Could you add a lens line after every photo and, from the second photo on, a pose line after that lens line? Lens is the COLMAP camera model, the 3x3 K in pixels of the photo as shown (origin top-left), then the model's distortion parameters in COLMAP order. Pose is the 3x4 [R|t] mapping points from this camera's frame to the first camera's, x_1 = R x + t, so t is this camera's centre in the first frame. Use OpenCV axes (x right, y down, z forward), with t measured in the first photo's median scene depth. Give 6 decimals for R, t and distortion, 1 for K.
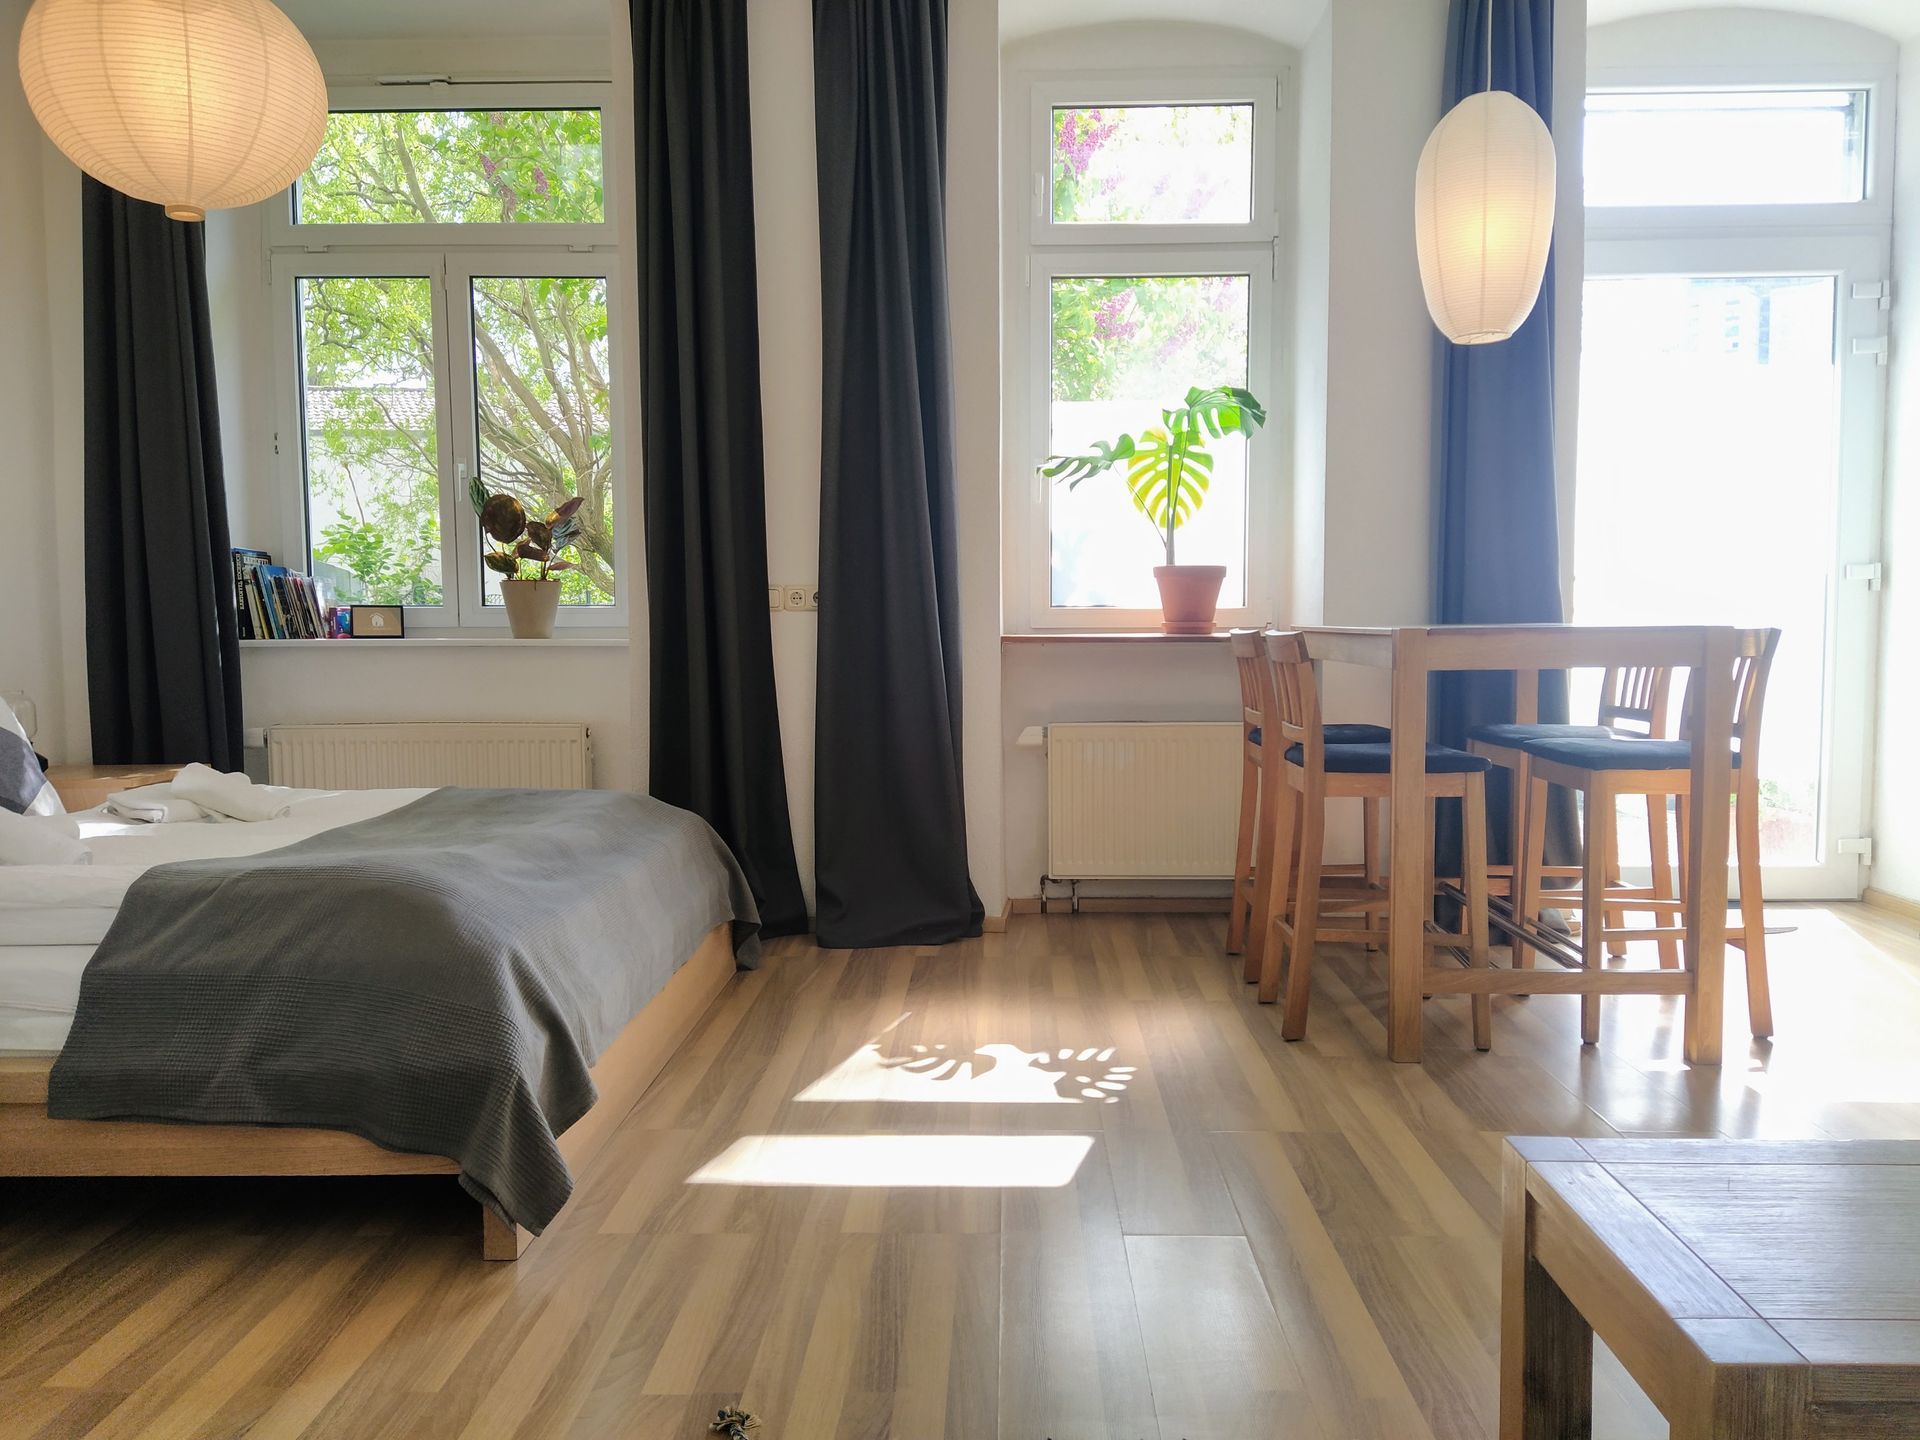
lens RADIAL K [[1428.8, 0, 977.0], [0, 1428.8, 719.4], [0, 0, 1]] dist [0.118494, -0.162761]
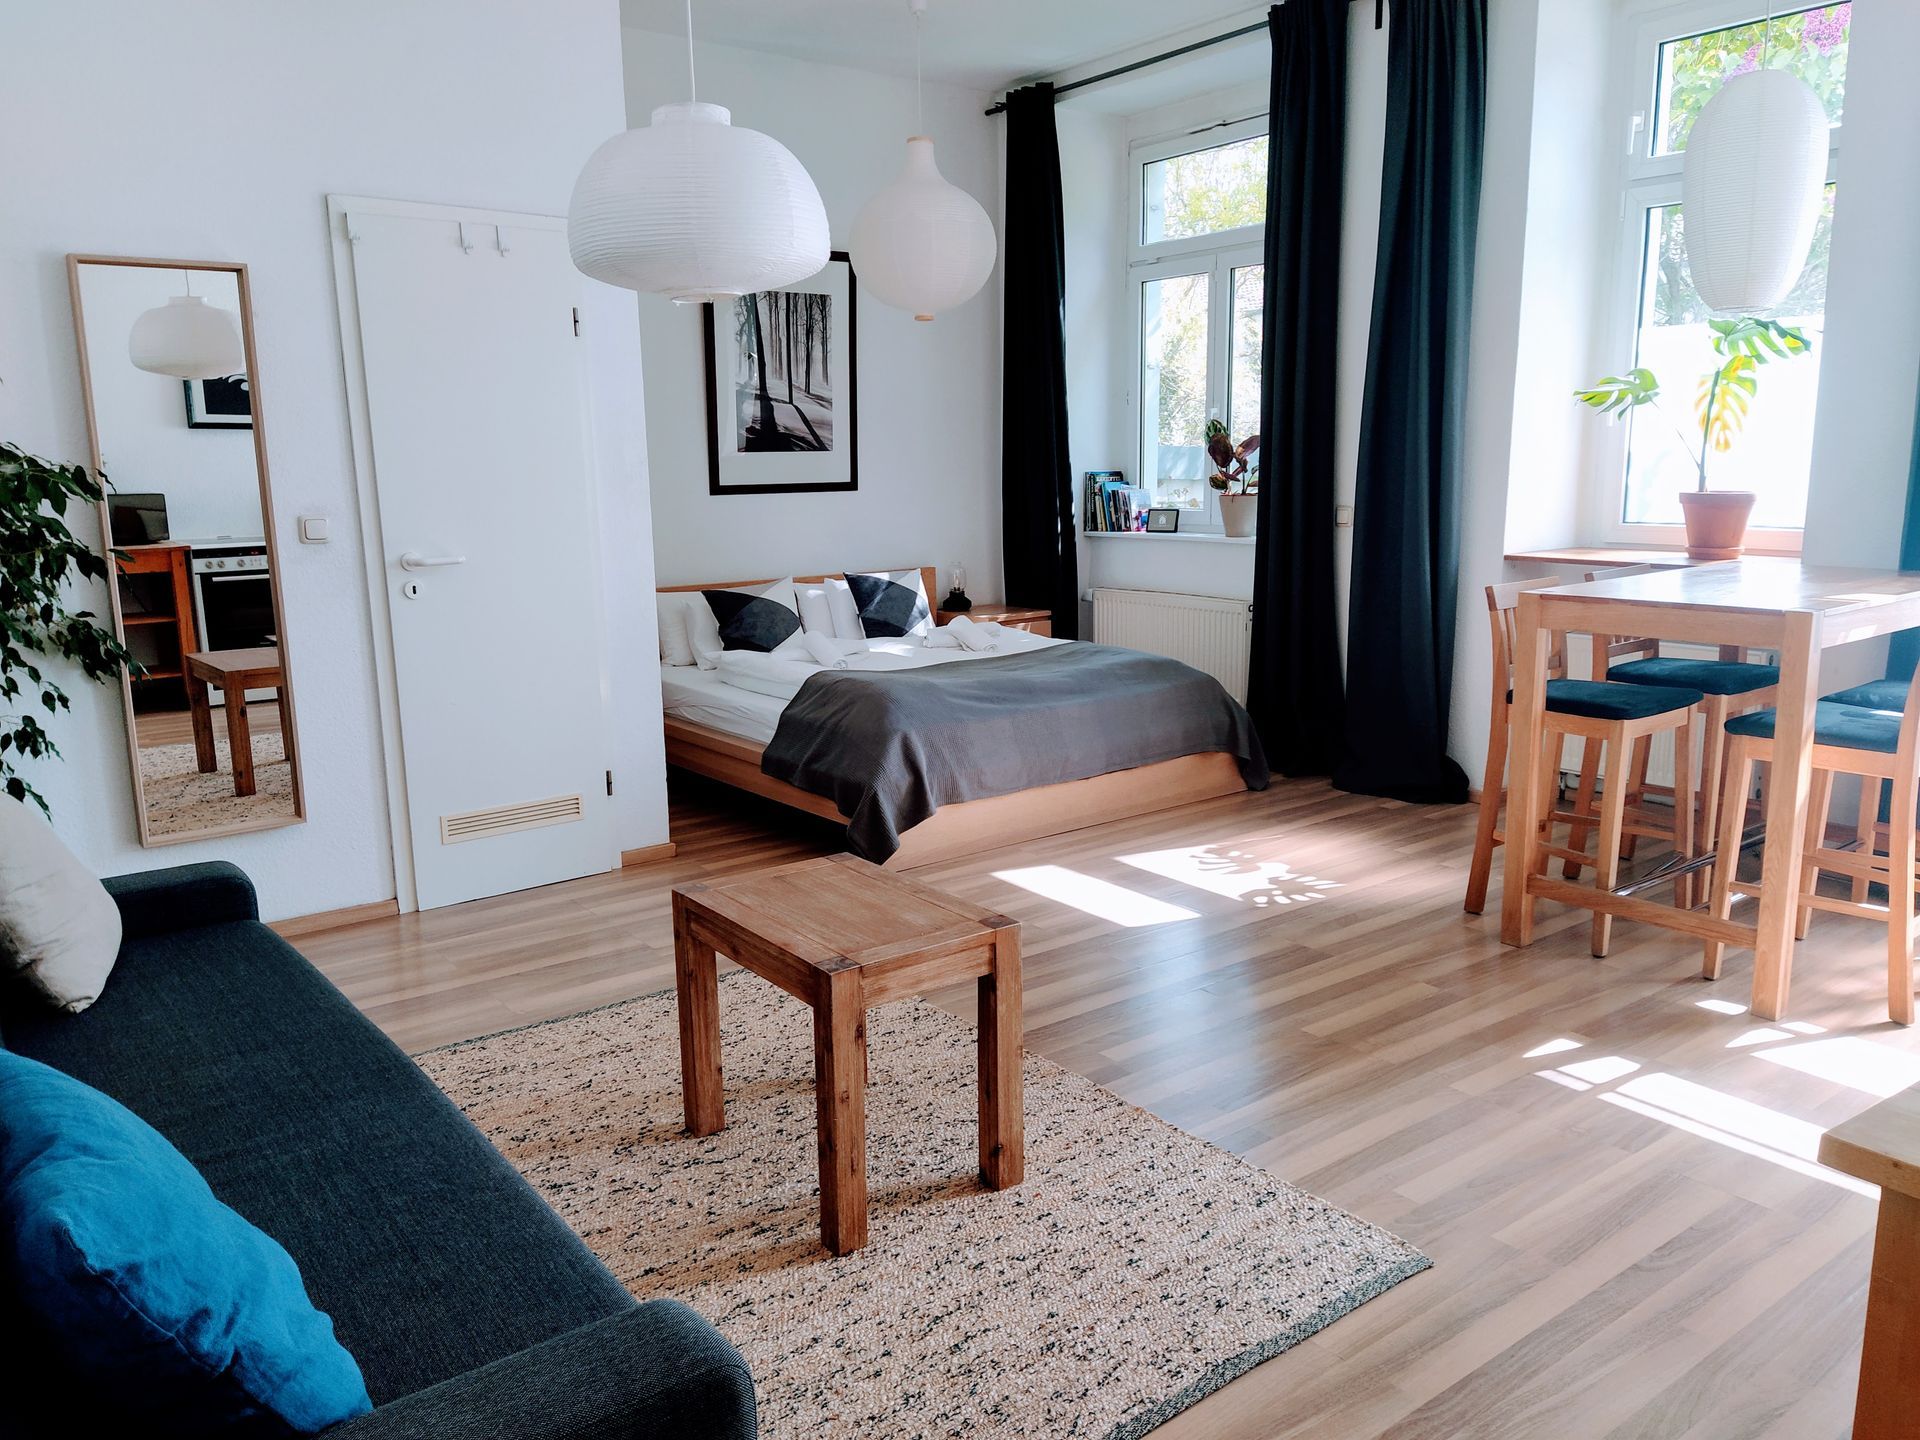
lens RADIAL K [[1428.8, 0, 977.0], [0, 1428.8, 719.4], [0, 0, 1]] dist [0.118494, -0.162761]
pose [[0.625650, 0.141850, -0.767099, 0.670616], [-0.040697, 0.987925, 0.149492, -0.084501], [0.779042, -0.062311, 0.623868, -0.077707]]
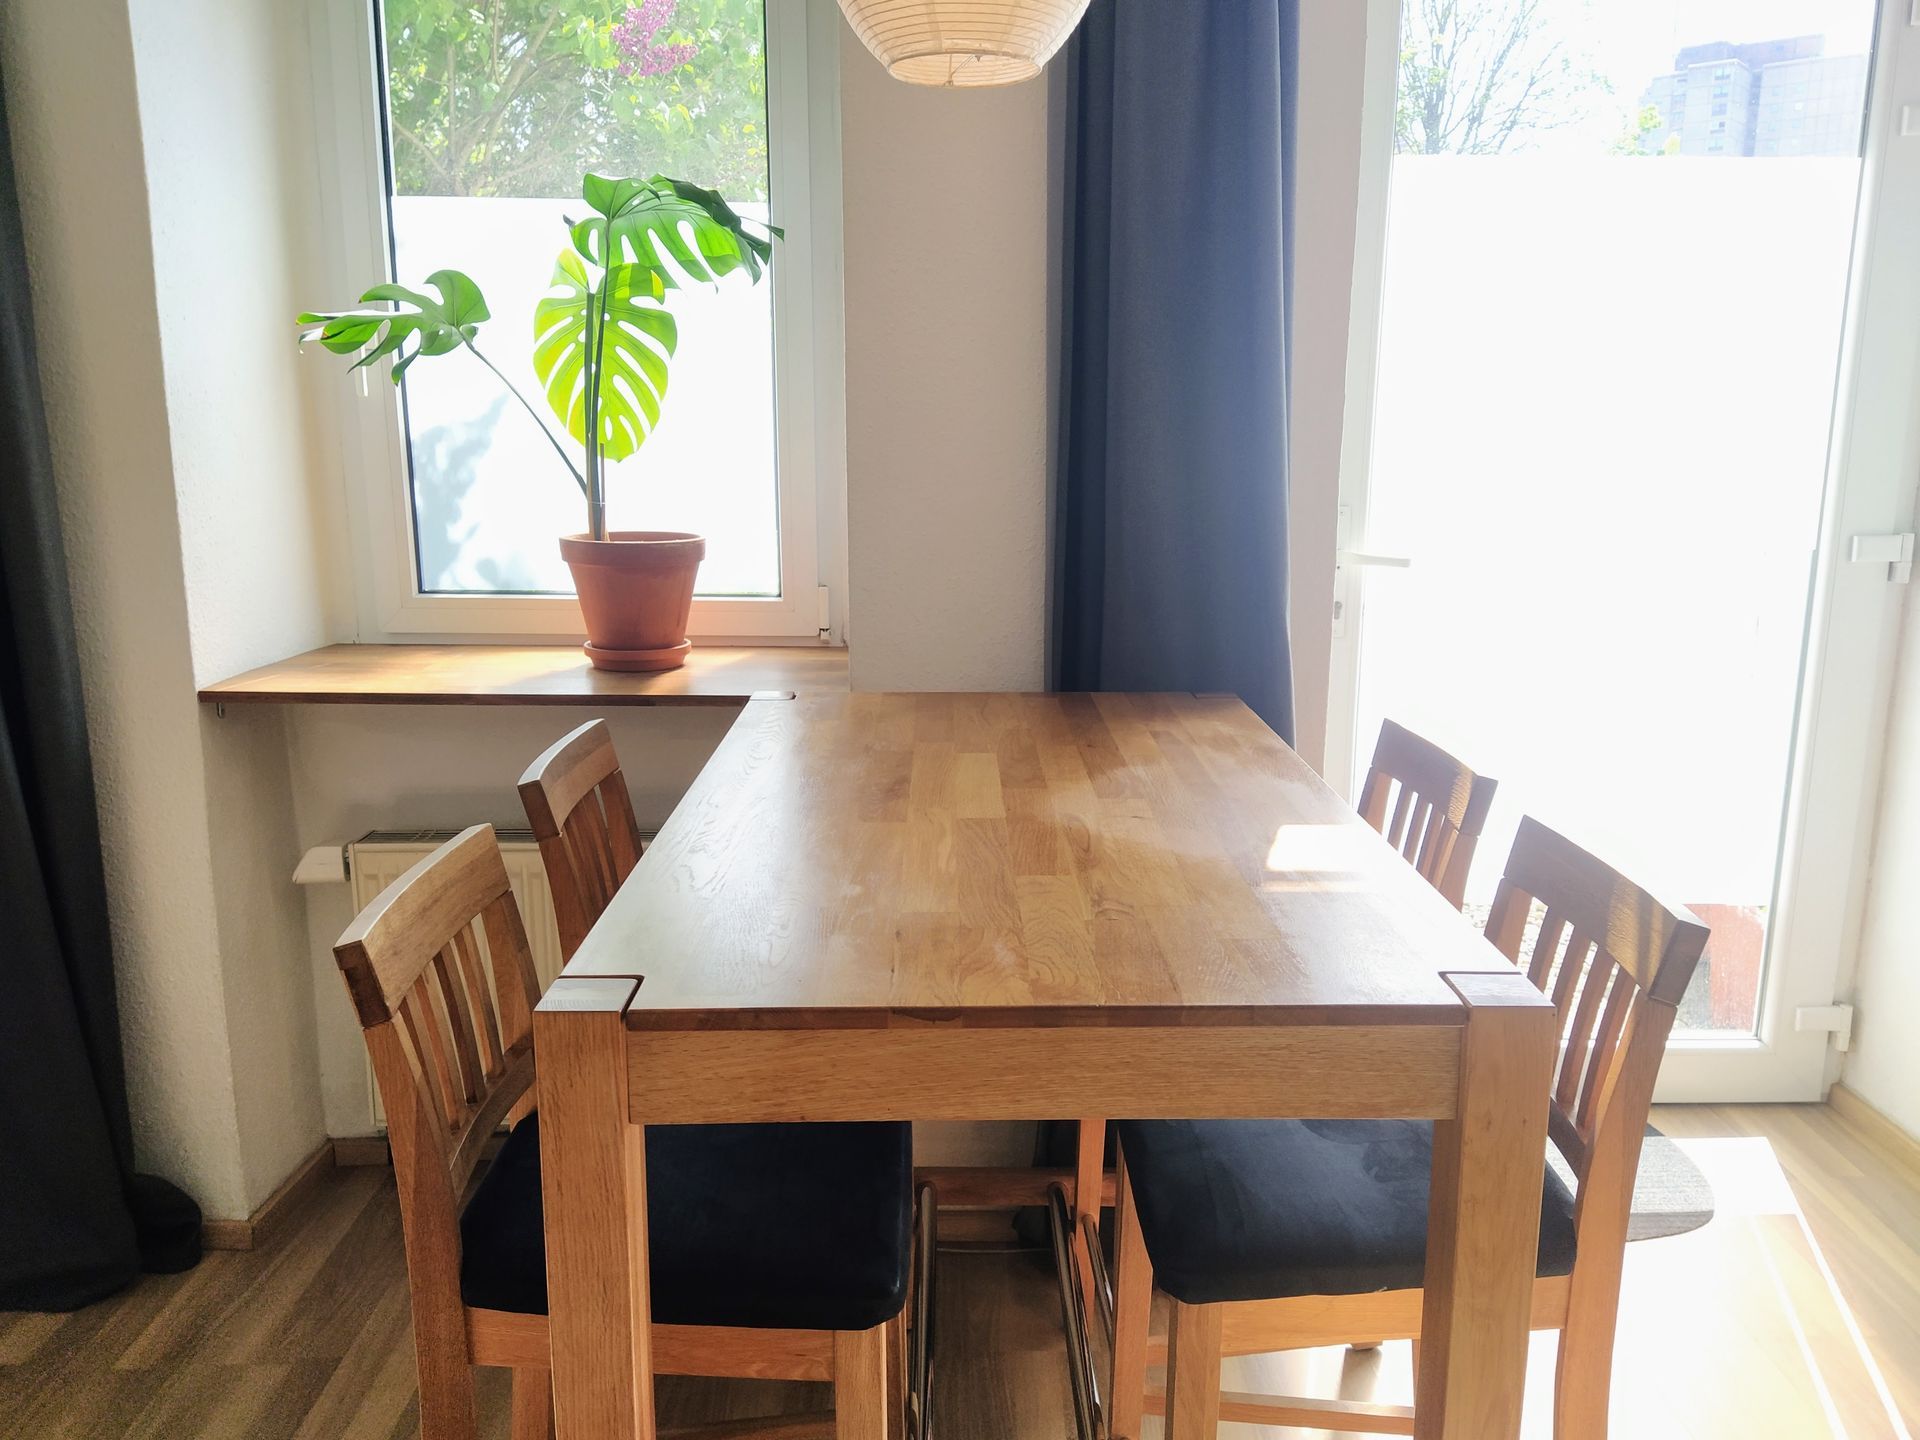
lens RADIAL K [[1428.8, 0, 977.0], [0, 1428.8, 719.4], [0, 0, 1]] dist [0.118494, -0.162761]
pose [[0.999631, 0.003778, 0.026893, 0.271674], [-0.007547, 0.989916, 0.141456, -0.121657], [-0.026087, -0.141607, 0.989579, 0.492793]]
